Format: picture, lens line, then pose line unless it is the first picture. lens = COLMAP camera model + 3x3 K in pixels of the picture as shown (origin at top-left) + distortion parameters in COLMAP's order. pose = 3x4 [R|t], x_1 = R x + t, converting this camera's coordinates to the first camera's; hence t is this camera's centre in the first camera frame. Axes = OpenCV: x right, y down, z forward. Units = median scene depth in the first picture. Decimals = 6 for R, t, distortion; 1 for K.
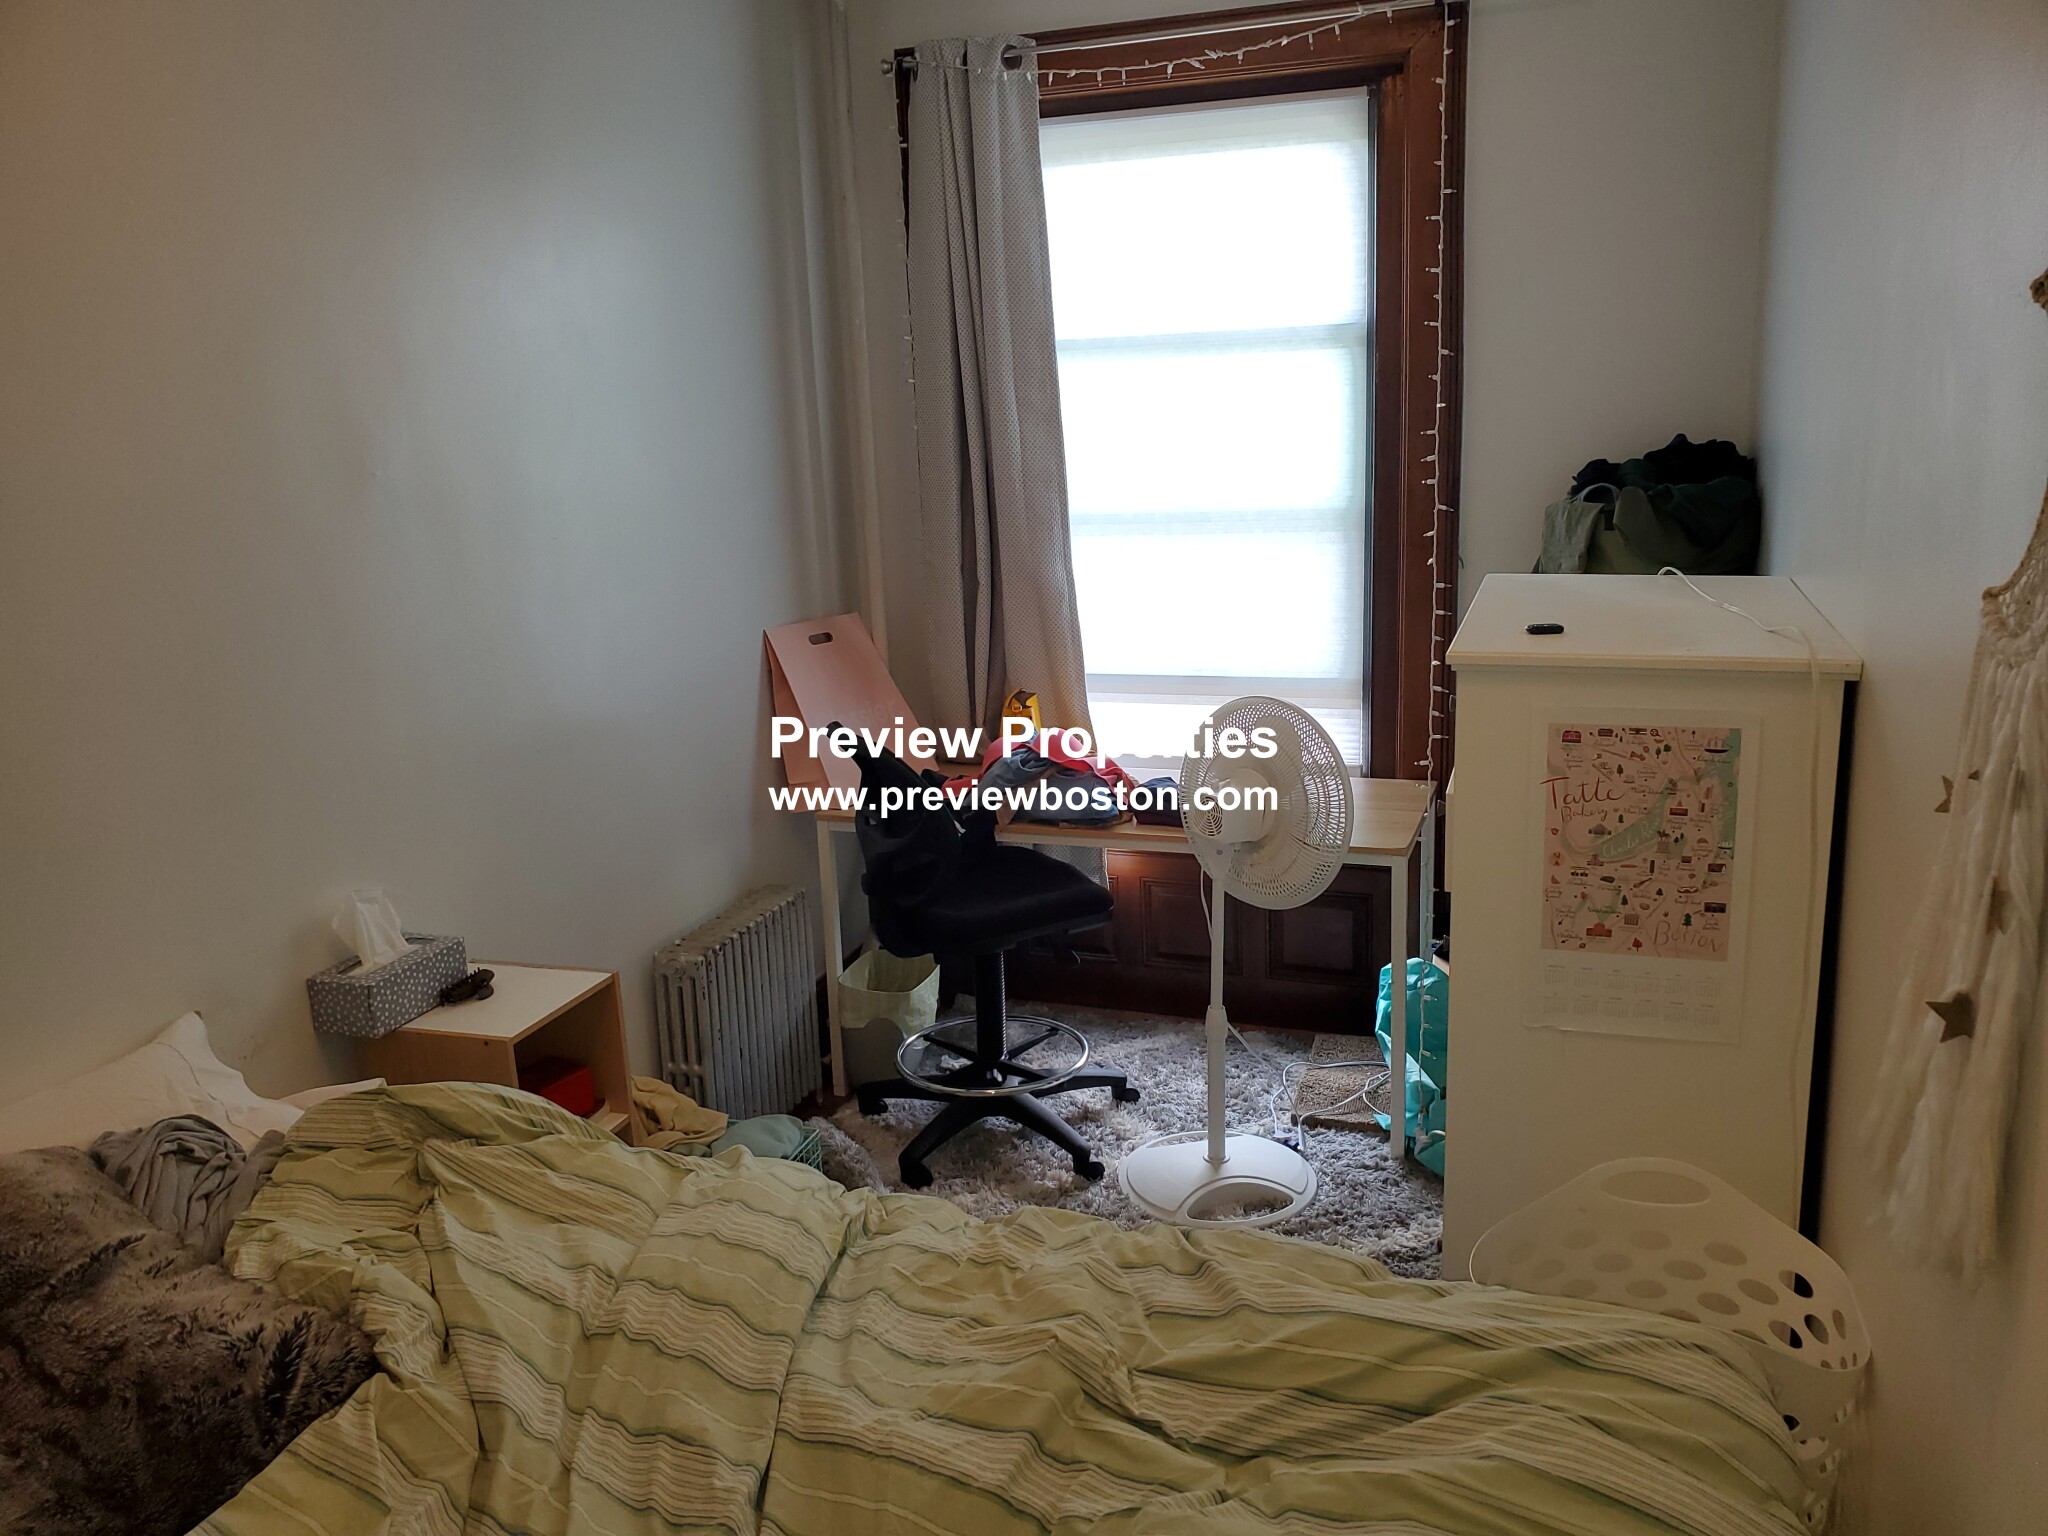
lens RADIAL K [[1624.8, 0, 1053.6], [0, 1624.8, 767.6], [0, 0, 1]] dist [0.012733, 0.001915]
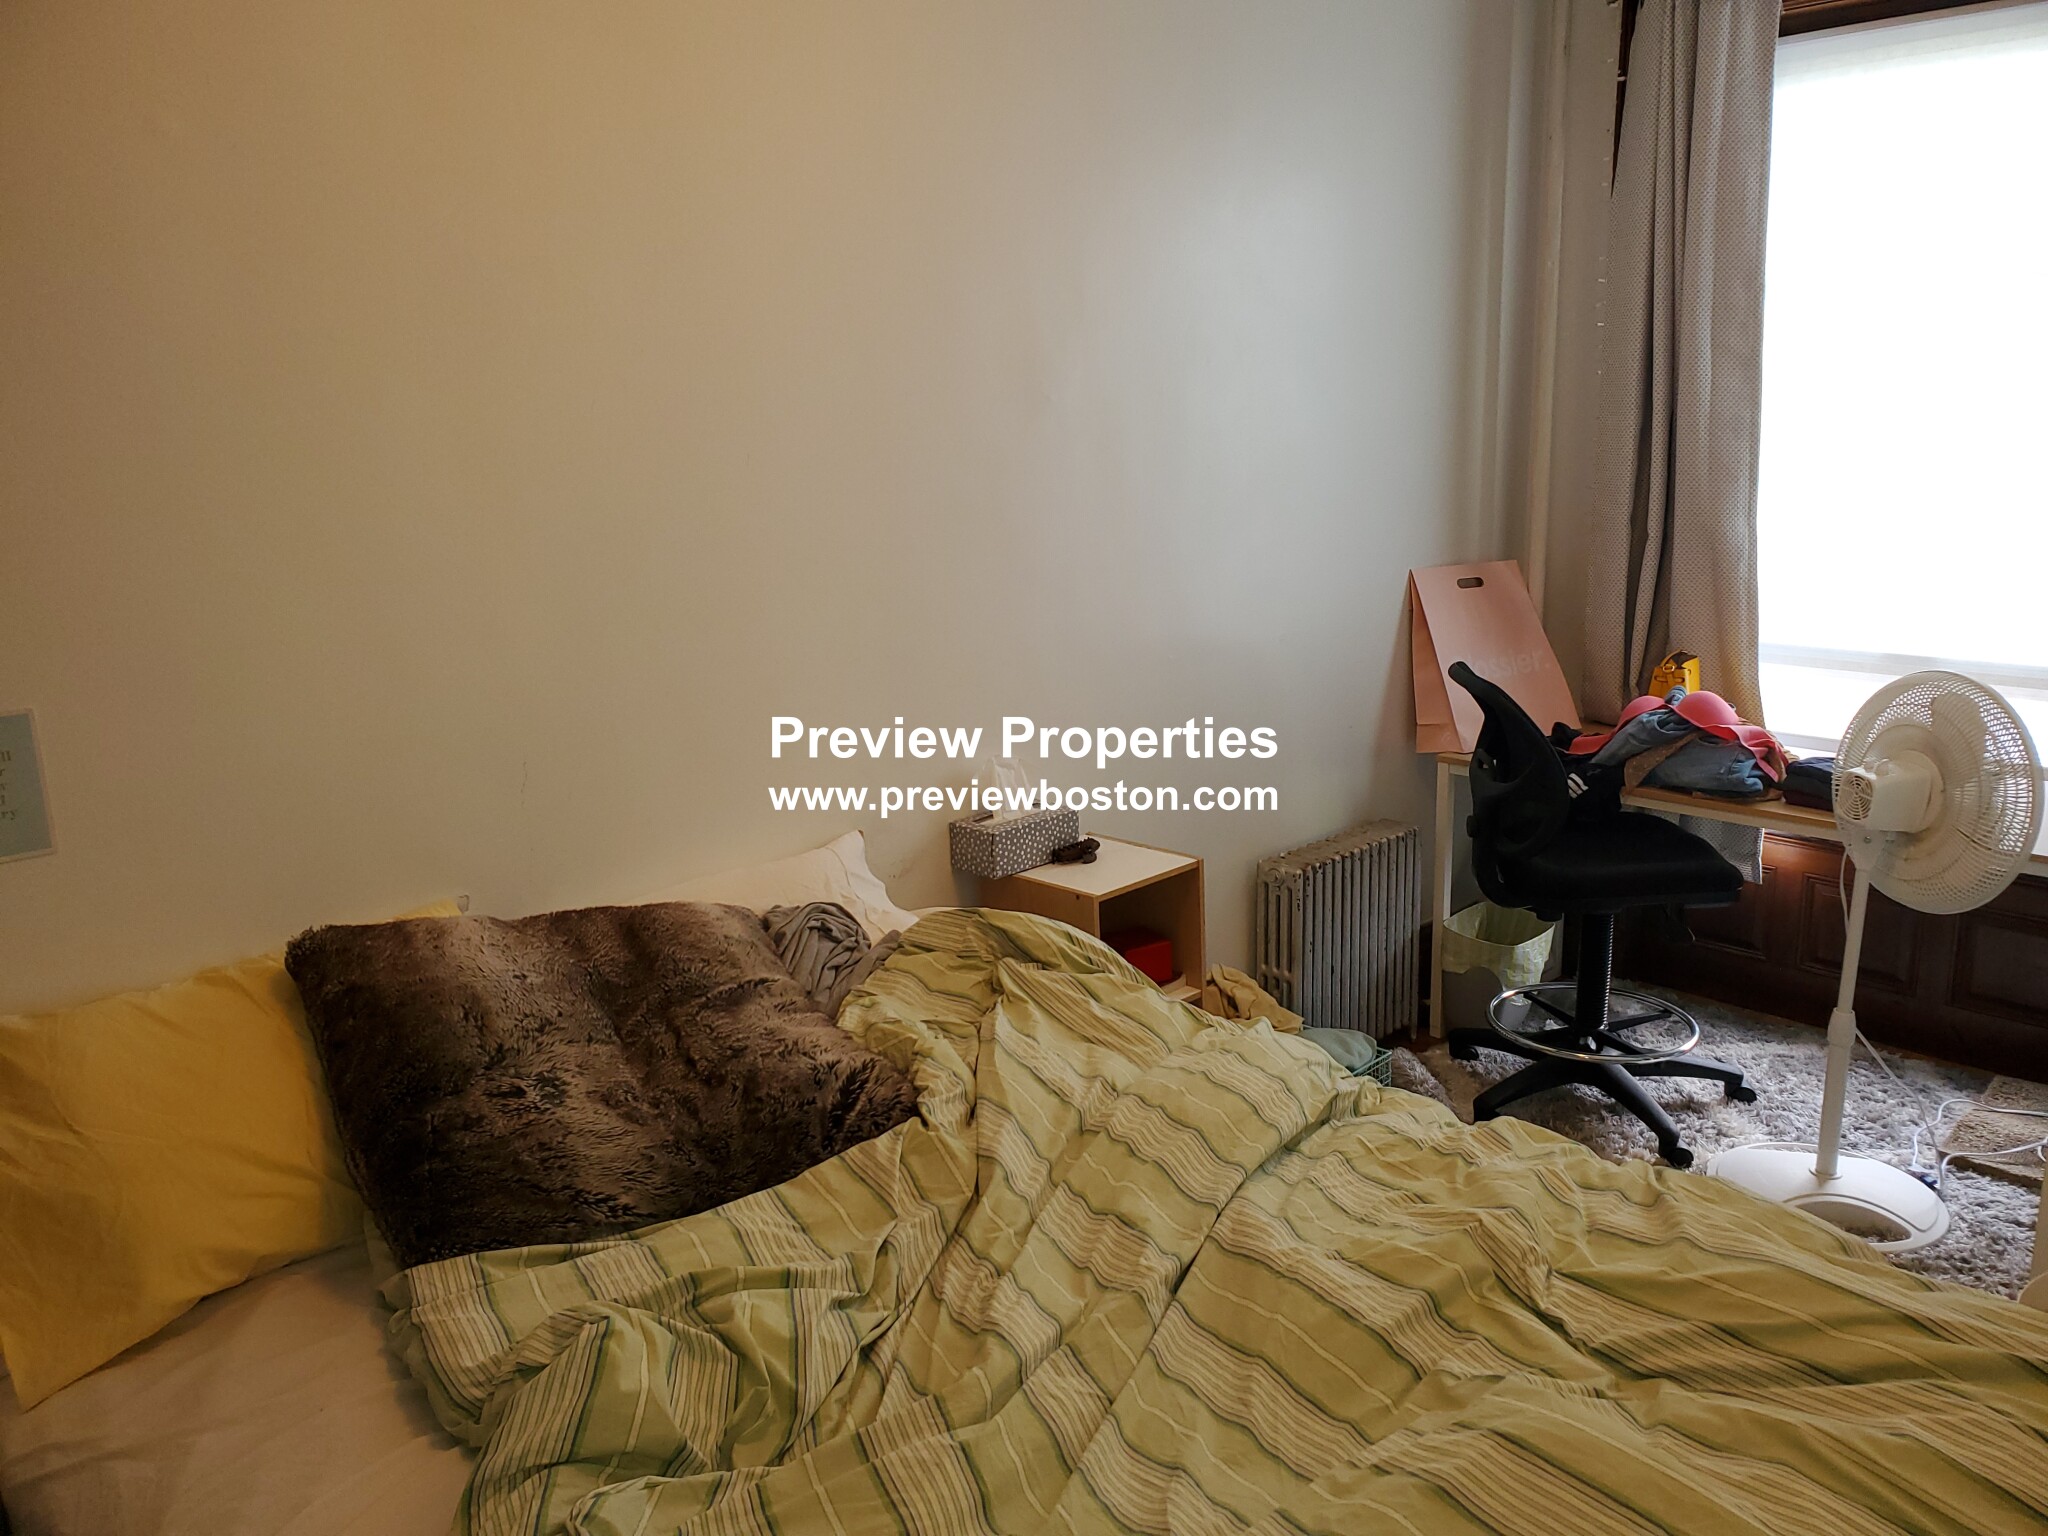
lens RADIAL K [[1600.9, 0, 1050.7], [0, 1600.9, 764.3], [0, 0, 1]] dist [0.127280, -0.109725]
pose [[0.896389, 0.115134, -0.428055, 0.125107], [-0.110626, 0.993228, 0.035488, 0.043686], [0.429242, 0.015543, 0.903056, -0.036079]]
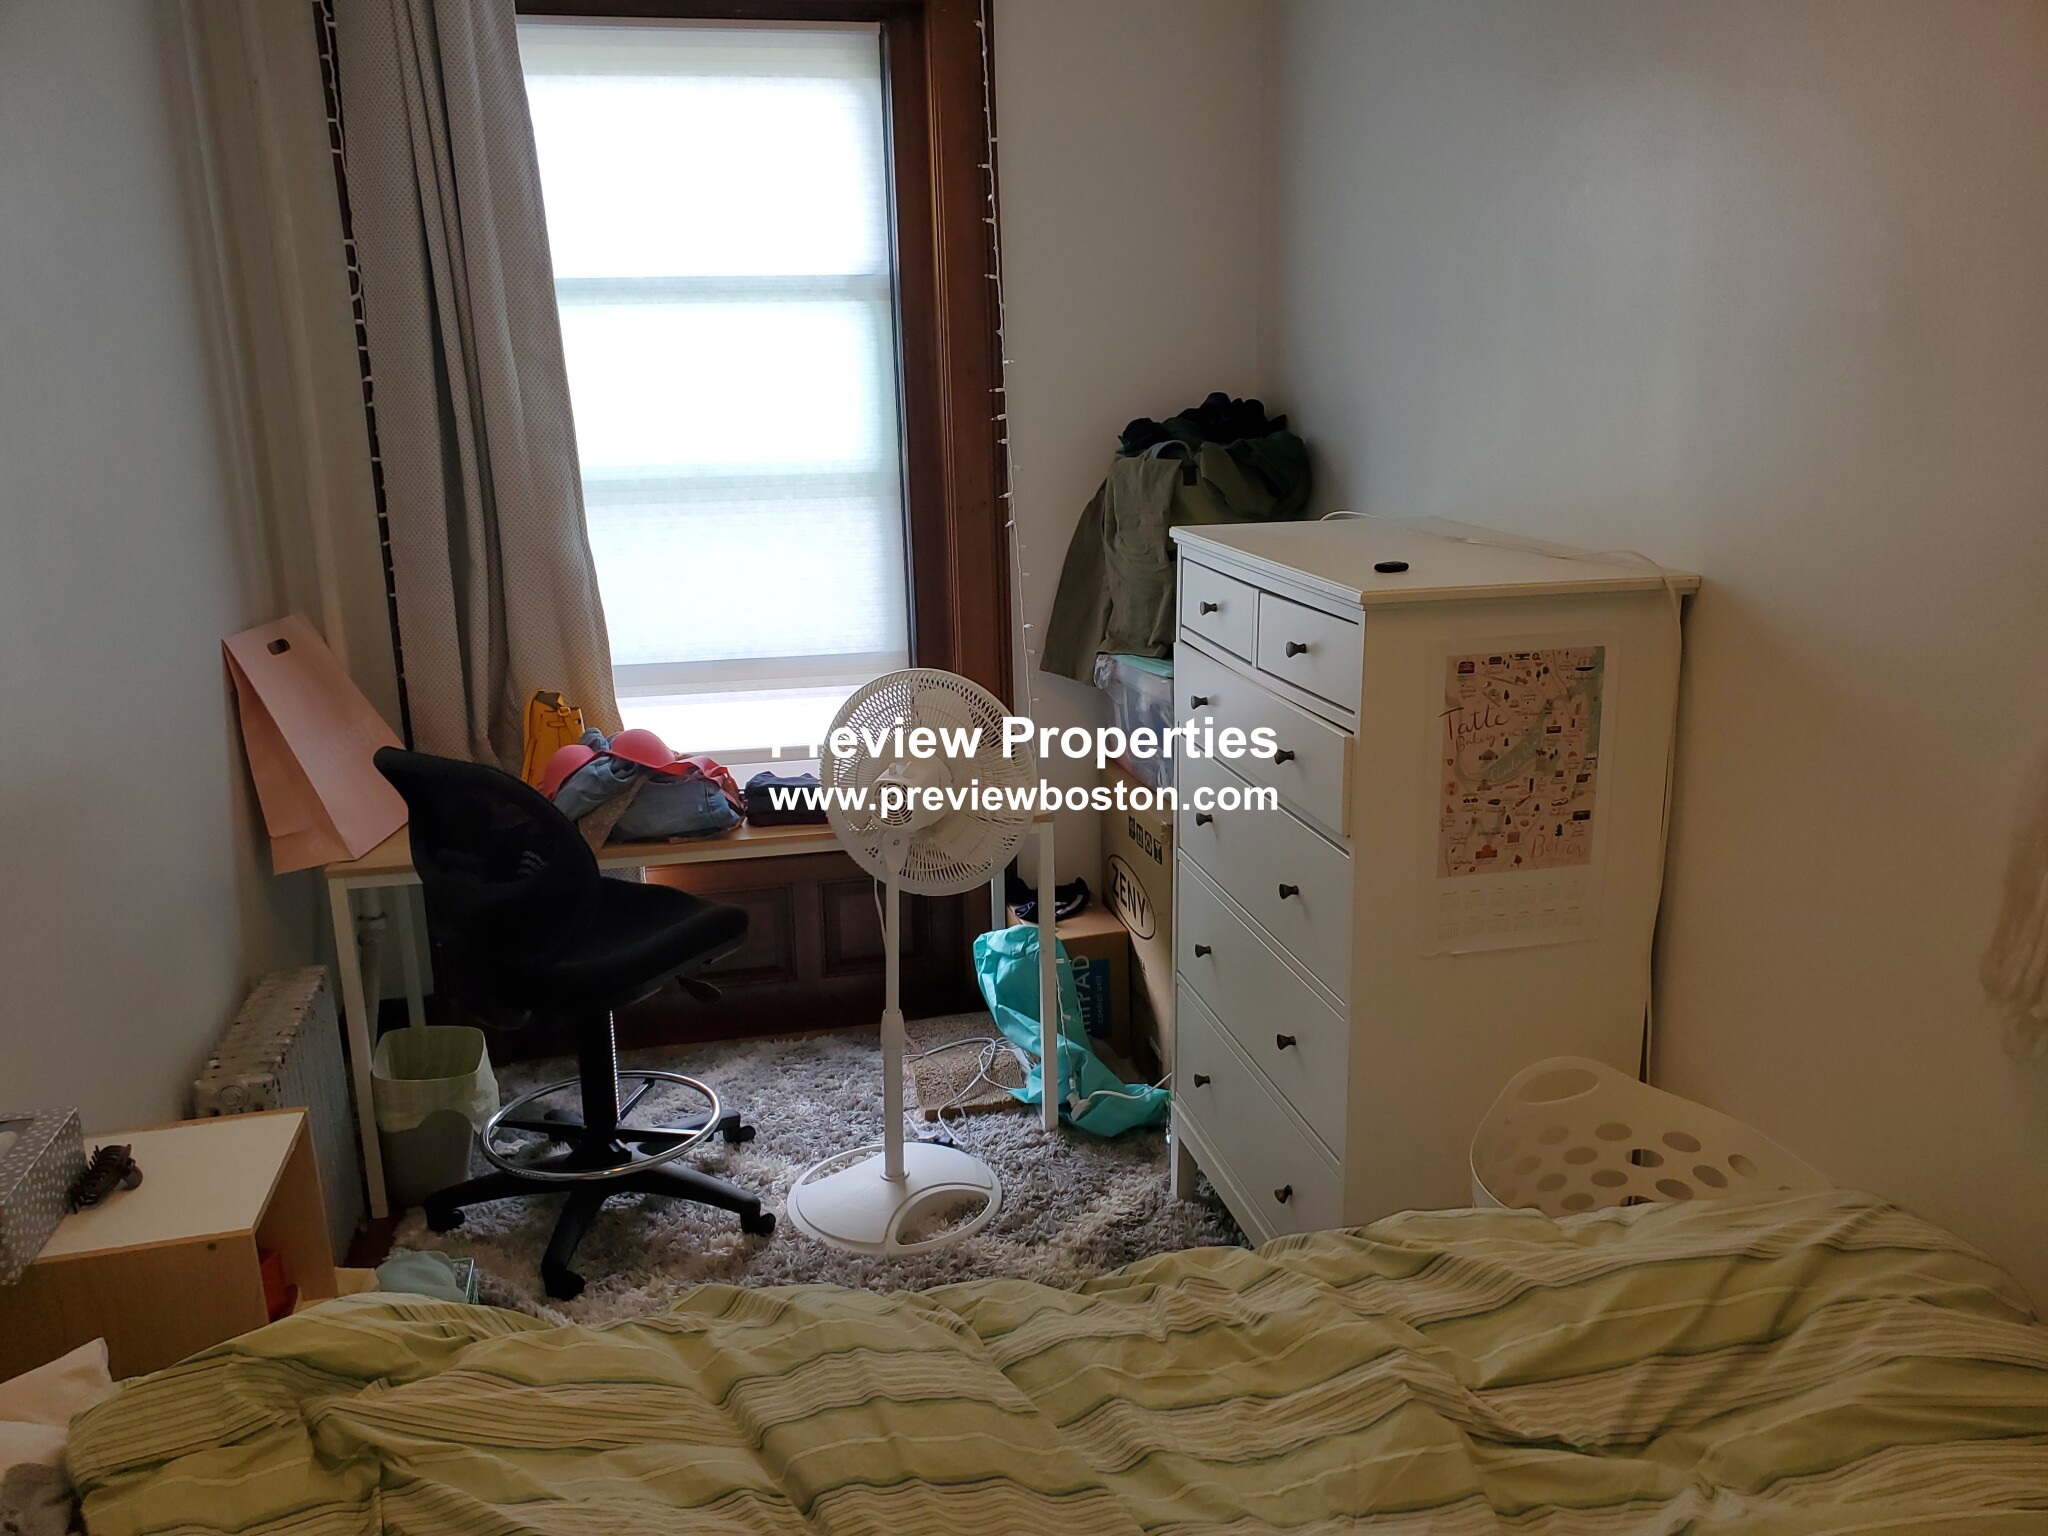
lens RADIAL K [[1608.2, 0, 1024.0], [0, 1608.2, 768.0], [0, 0, 1]] dist [0.045616, -0.043716]
pose [[0.852718, -0.110083, 0.510640, -0.442228], [0.106712, 0.993638, 0.036008, -0.022270], [-0.511355, 0.023787, 0.859040, 0.268716]]
